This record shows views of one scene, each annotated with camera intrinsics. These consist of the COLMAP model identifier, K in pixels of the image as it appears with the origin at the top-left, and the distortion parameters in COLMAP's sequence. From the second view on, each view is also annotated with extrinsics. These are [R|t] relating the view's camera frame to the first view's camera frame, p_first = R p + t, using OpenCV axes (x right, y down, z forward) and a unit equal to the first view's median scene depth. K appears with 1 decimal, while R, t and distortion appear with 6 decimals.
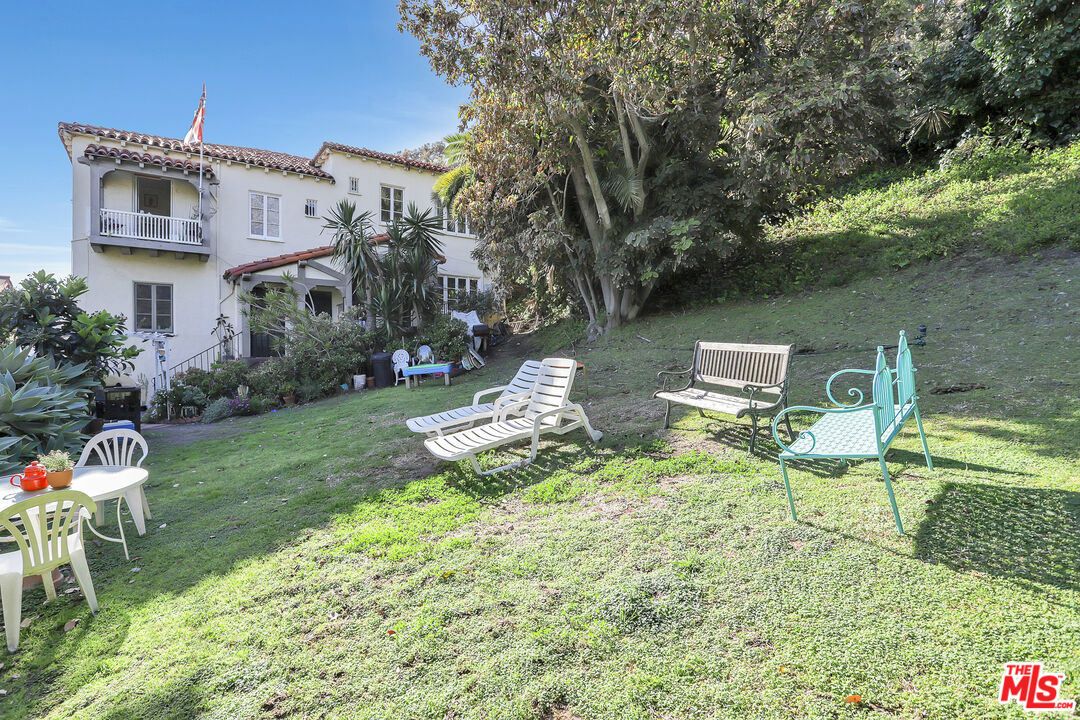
lens RADIAL K [[528.8, 0, 508.9], [0, 528.8, 355.7], [0, 0, 1]] dist [0.000182, 0.000302]
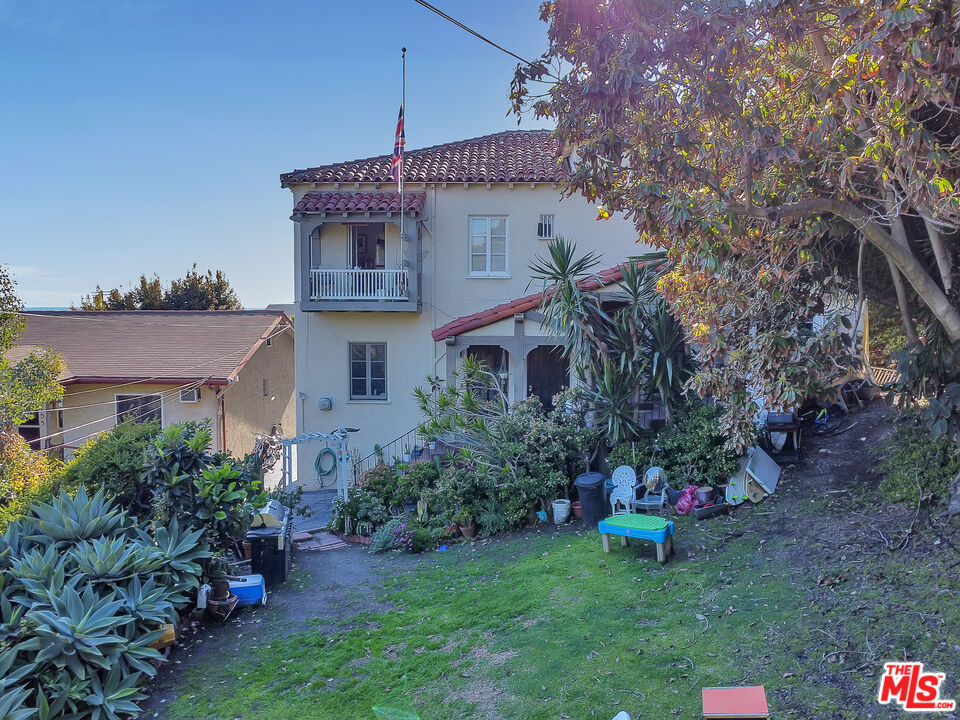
lens RADIAL K [[730.4, 0, 481.4], [0, 730.4, 352.3], [0, 0, 1]] dist [0.008921, -0.004279]
pose [[0.811150, 0.045264, -0.583084, 0.172276], [-0.004730, 0.997475, 0.070854, -0.210501], [0.584819, -0.054715, 0.809316, 0.151964]]
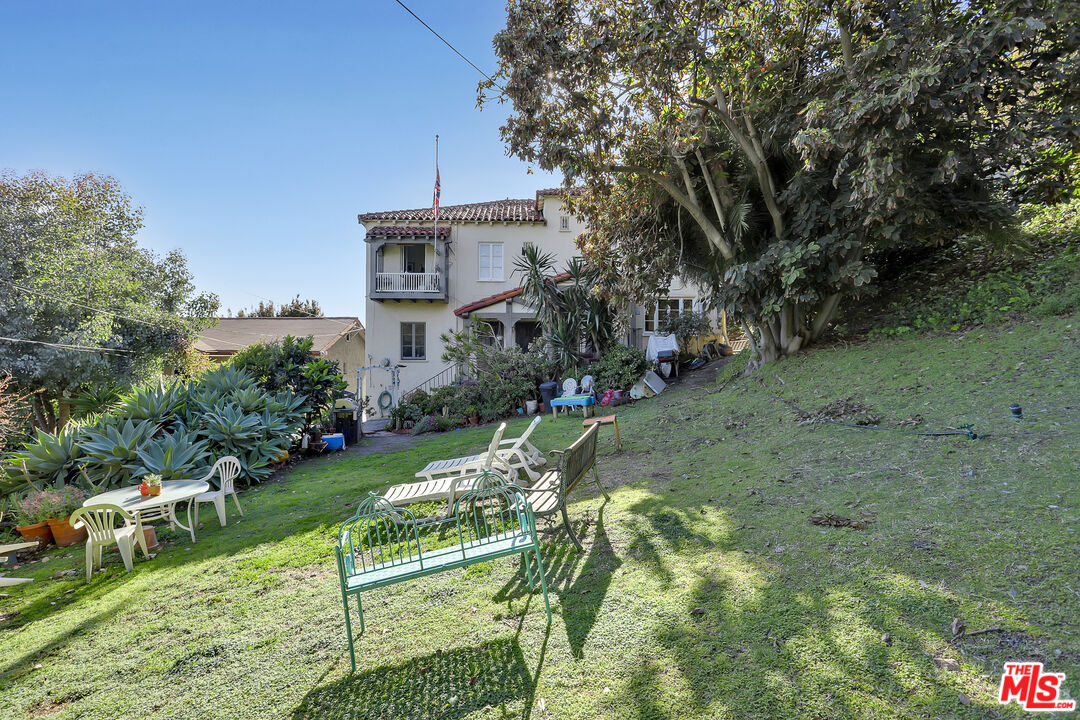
lens RADIAL K [[521.9, 0, 533.1], [0, 521.9, 355.4], [0, 0, 1]] dist [-0.002055, 0.000713]
pose [[0.845208, 0.001905, -0.534433, 0.292071], [-0.002822, 0.999996, -0.000899, -0.055427], [0.534429, 0.002268, 0.845210, 0.051604]]
